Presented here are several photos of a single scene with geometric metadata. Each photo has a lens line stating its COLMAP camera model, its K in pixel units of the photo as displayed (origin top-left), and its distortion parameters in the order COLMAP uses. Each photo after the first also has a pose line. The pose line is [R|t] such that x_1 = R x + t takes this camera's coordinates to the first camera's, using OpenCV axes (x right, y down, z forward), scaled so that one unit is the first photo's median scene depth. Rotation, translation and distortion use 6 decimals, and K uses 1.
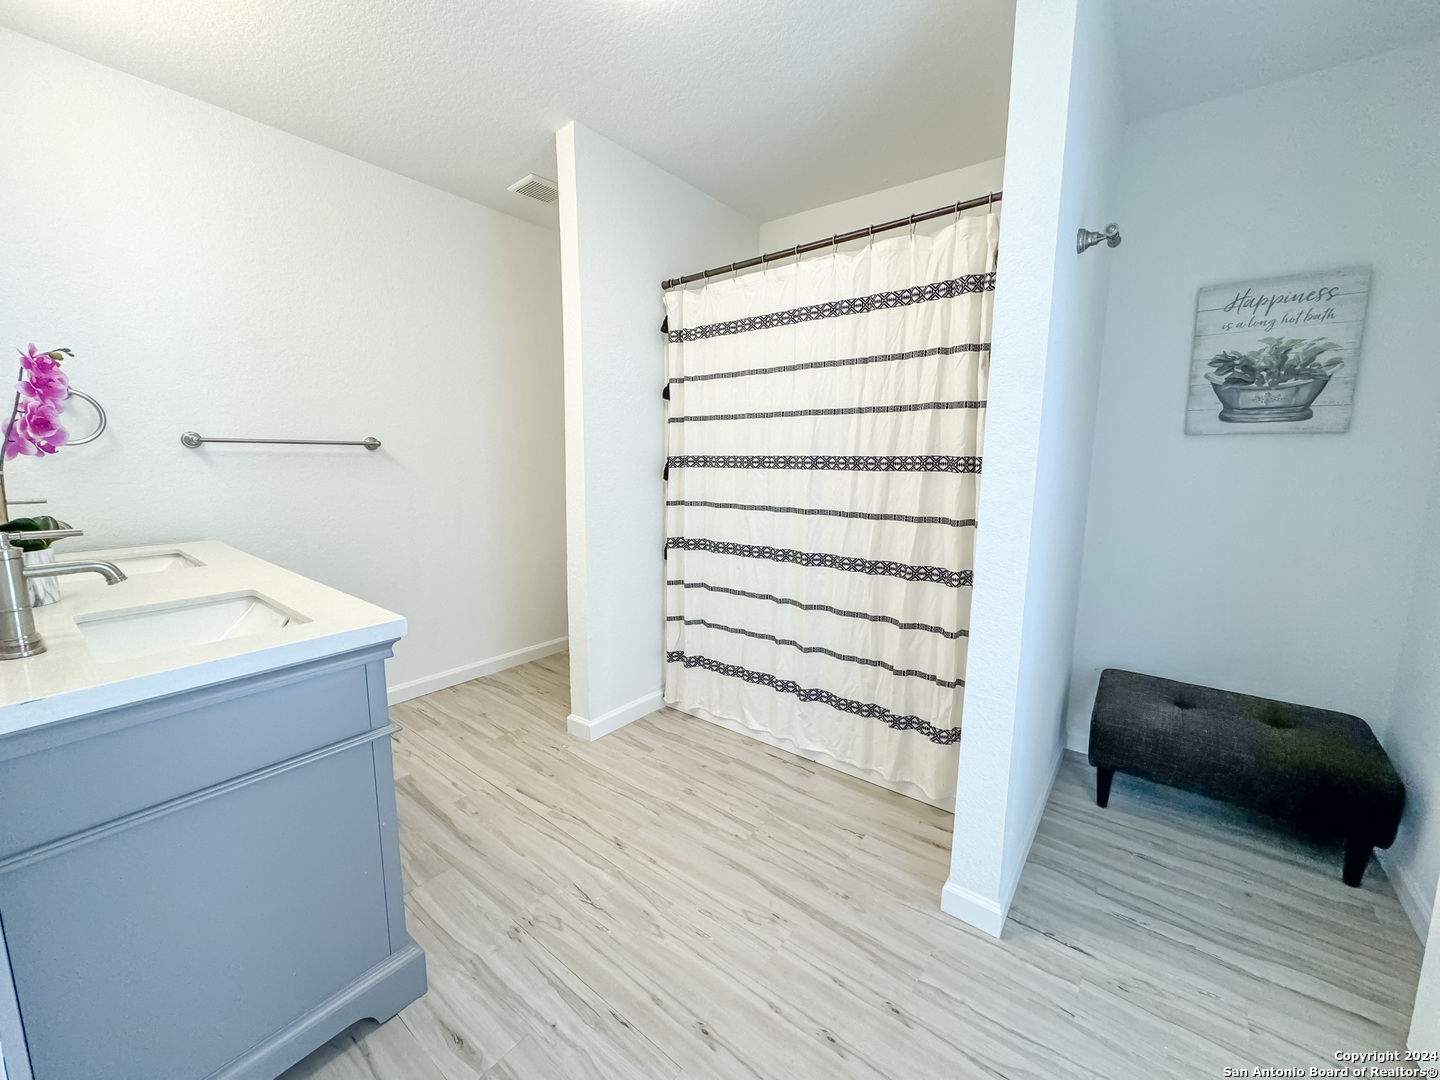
lens RADIAL K [[601.2, 0, 720.0], [0, 601.2, 540.0], [0, 0, 1]] dist [0.000591, 0.000304]
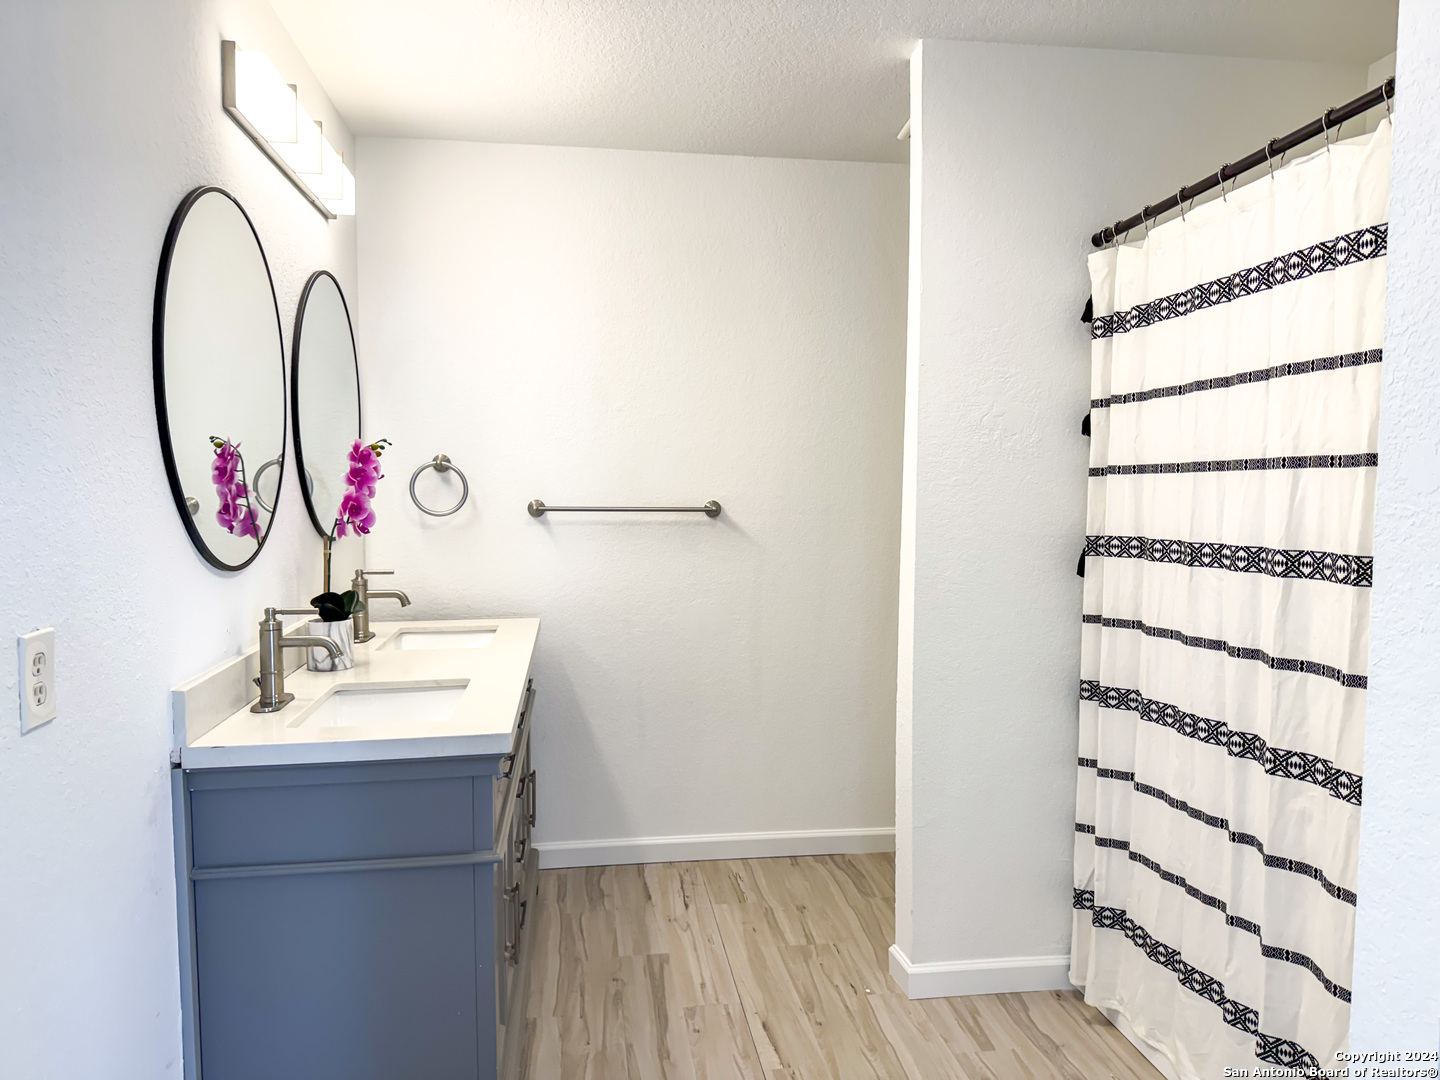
lens RADIAL K [[1100.7, 0, 720.0], [0, 1100.7, 540.0], [0, 0, 1]] dist [0.061444, -0.104111]
pose [[0.687476, 0.033676, -0.725426, 0.451639], [-0.096195, 0.994345, -0.045003, -0.057646], [0.719808, 0.100721, 0.686827, 0.041499]]
